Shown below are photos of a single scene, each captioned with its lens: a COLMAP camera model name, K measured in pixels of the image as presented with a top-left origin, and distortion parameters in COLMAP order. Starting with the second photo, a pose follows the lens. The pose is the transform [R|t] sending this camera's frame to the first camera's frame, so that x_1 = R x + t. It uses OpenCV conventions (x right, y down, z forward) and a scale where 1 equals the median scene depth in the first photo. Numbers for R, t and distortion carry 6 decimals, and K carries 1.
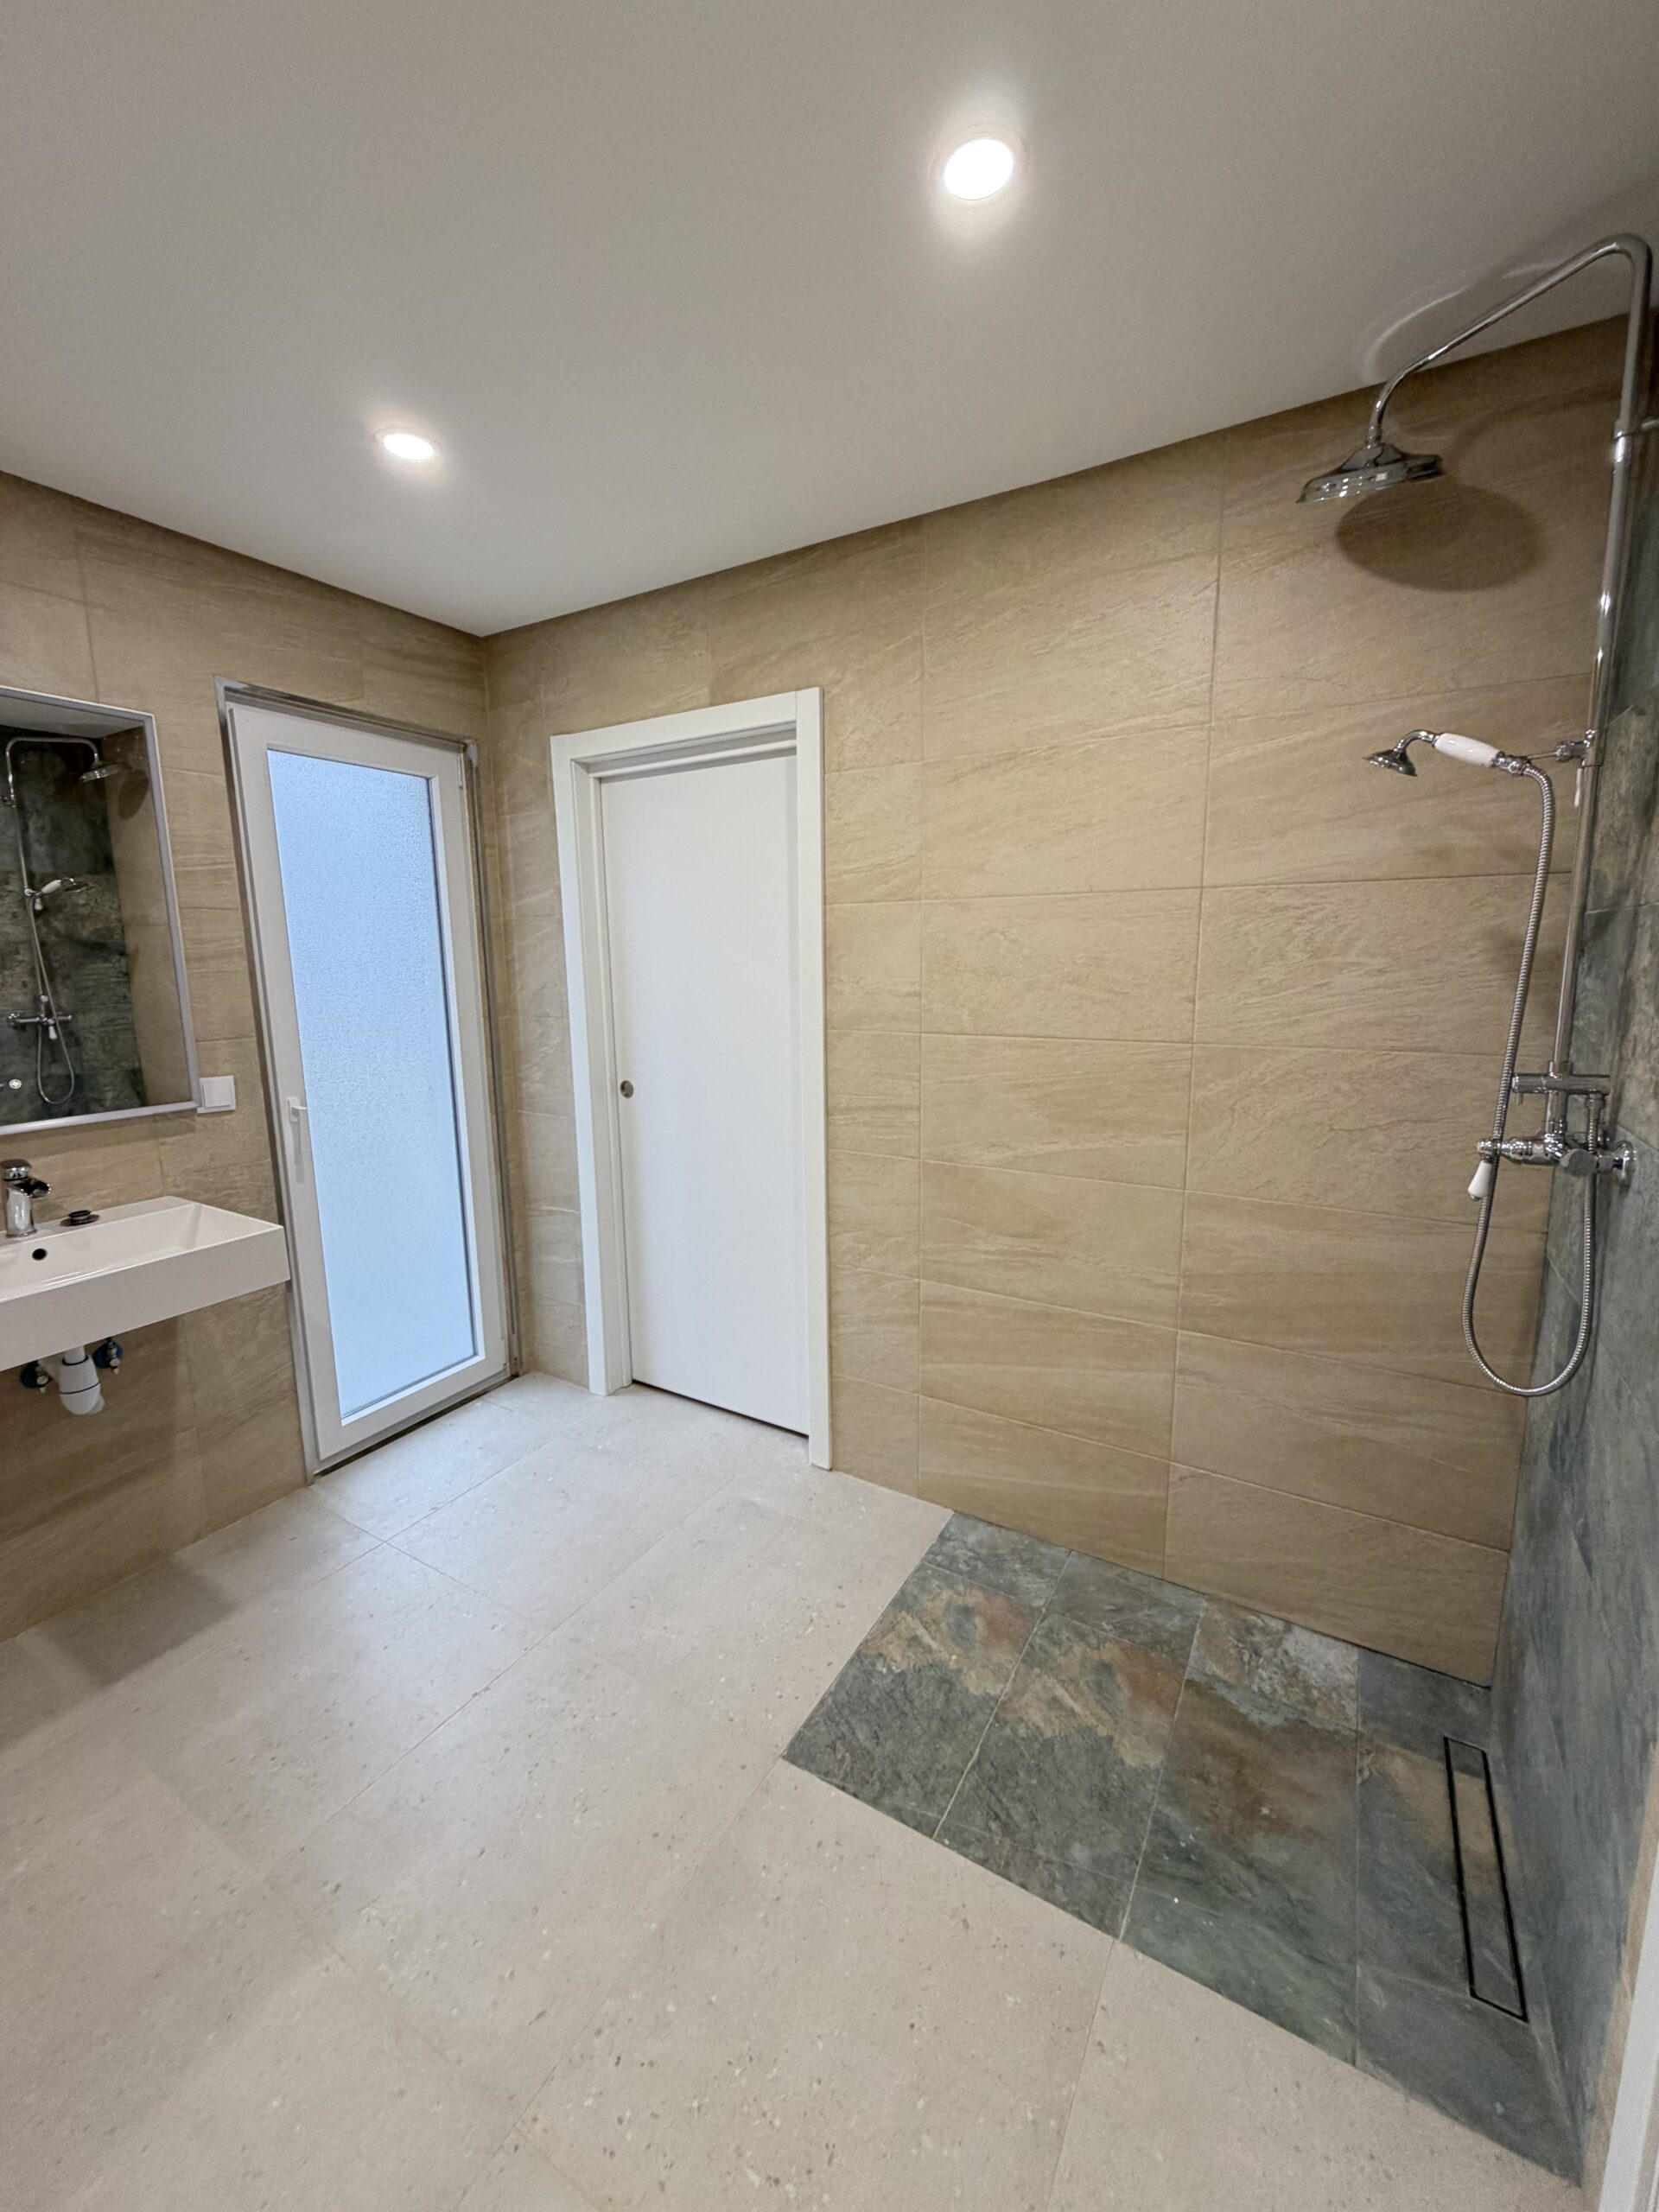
lens RADIAL K [[883.8, 0, 825.8], [0, 883.8, 1098.4], [0, 0, 1]] dist [0.002412, -0.000440]
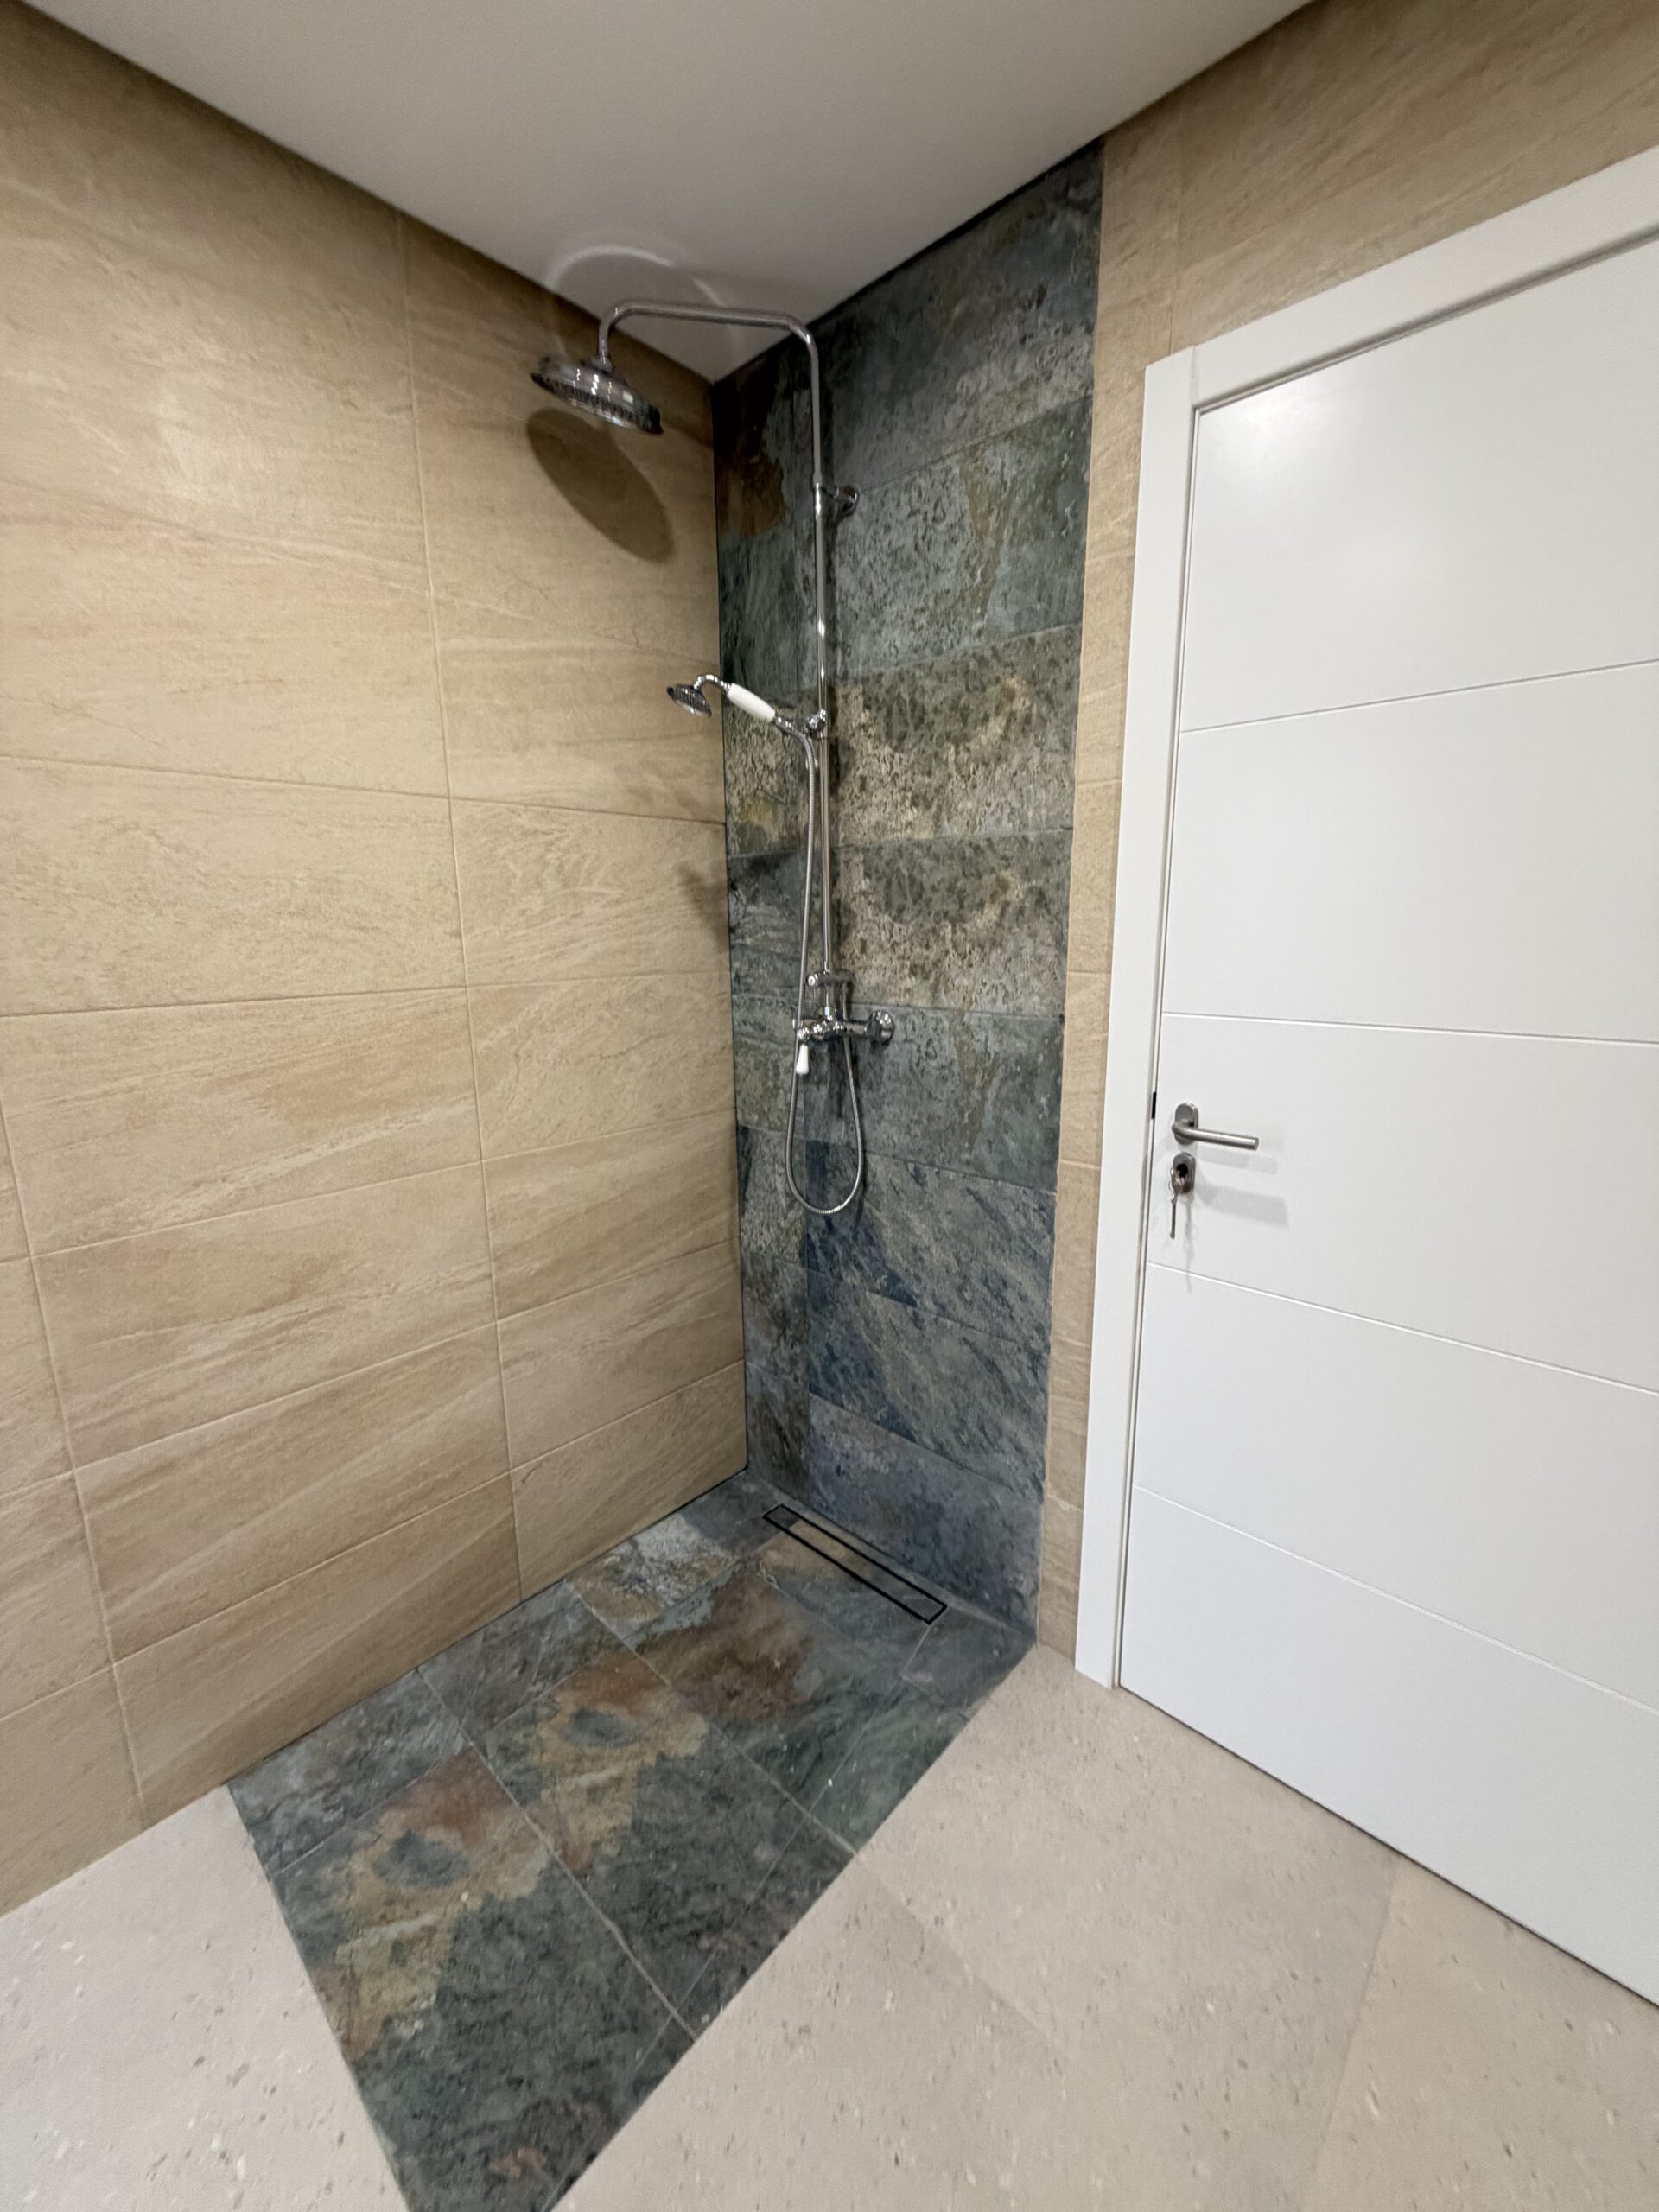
lens RADIAL K [[883.8, 0, 825.8], [0, 883.8, 1098.4], [0, 0, 1]] dist [0.002412, -0.000440]
pose [[0.209998, -0.183768, 0.960276, -0.352594], [0.167308, 0.974444, 0.149892, -0.028596], [-0.963280, 0.129185, 0.235377, 0.502440]]
